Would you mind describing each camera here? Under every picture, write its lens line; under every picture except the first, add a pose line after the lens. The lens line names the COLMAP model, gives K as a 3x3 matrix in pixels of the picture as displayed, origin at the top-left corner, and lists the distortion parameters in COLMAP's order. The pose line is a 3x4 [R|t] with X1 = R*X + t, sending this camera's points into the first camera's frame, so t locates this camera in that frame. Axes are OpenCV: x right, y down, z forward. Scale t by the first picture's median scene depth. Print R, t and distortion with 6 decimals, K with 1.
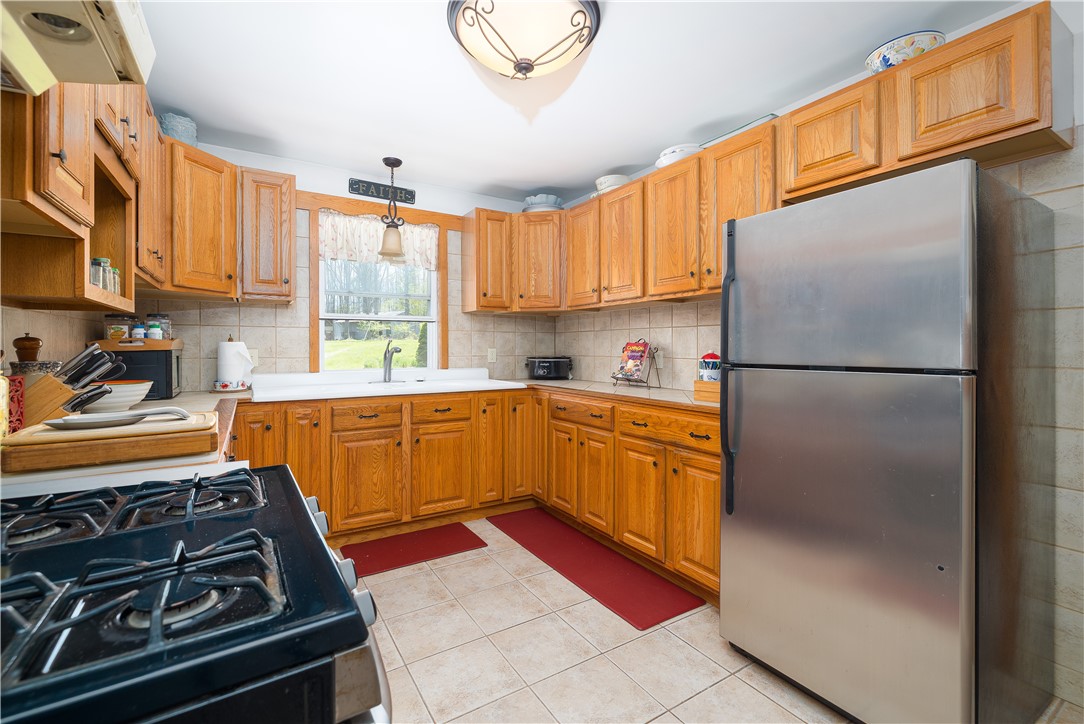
lens RADIAL K [[469.3, 0, 537.2], [0, 469.3, 351.4], [0, 0, 1]] dist [-0.001557, 0.000361]
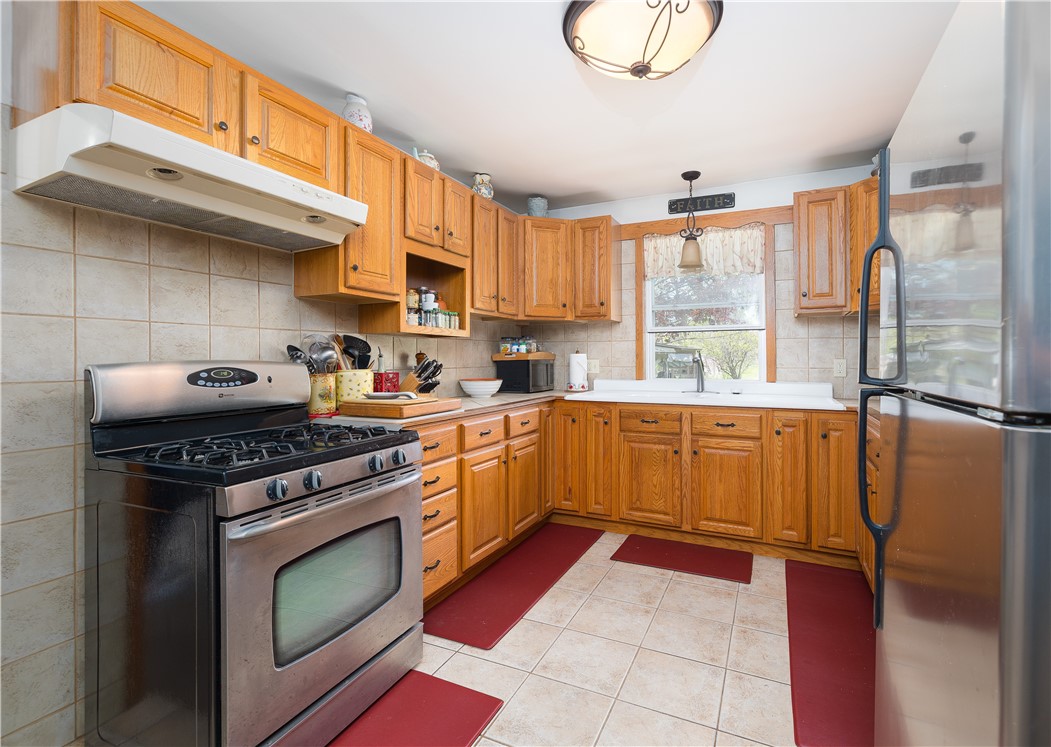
lens RADIAL K [[488.3, 0, 546.7], [0, 488.3, 359.7], [0, 0, 1]] dist [0.001859, -0.001194]
pose [[0.552532, 0.003108, -0.833486, 0.415942], [-0.006495, 0.999979, -0.000577, -0.002218], [0.833467, 0.005732, 0.552540, 0.164307]]
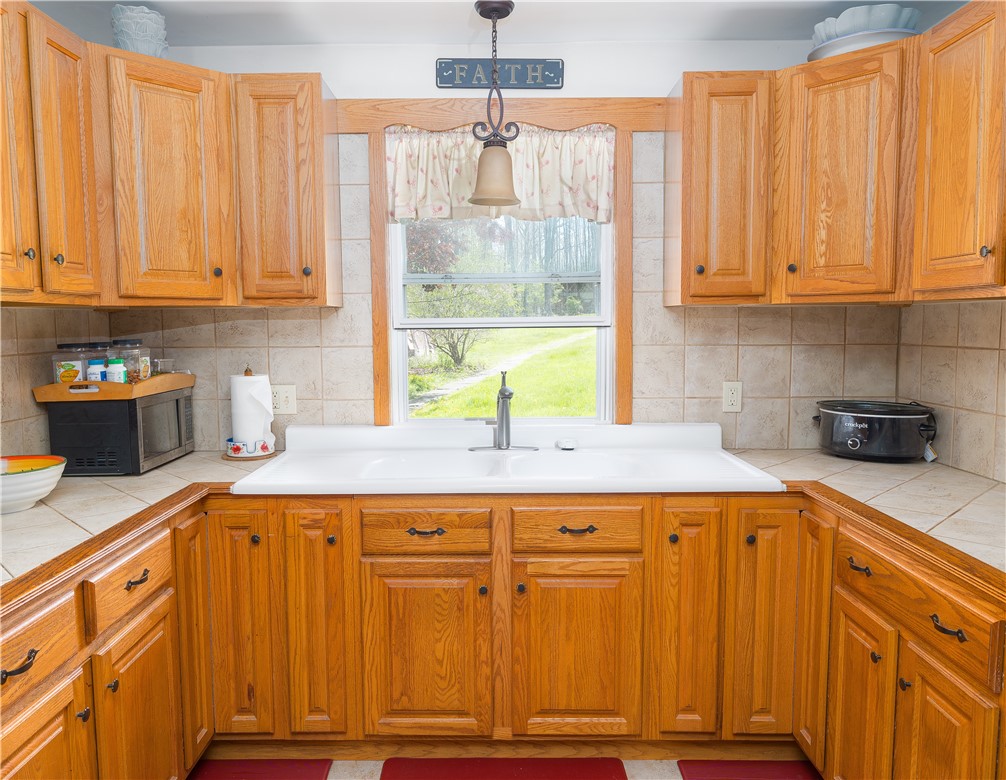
lens RADIAL K [[738.8, 0, 485.2], [0, 738.8, 389.7], [0, 0, 1]] dist [-0.004053, 0.001502]
pose [[0.846774, 0.043014, -0.530211, 0.107239], [0.001532, 0.996524, 0.083290, -0.077012], [0.531950, -0.071340, 0.843765, 0.337433]]
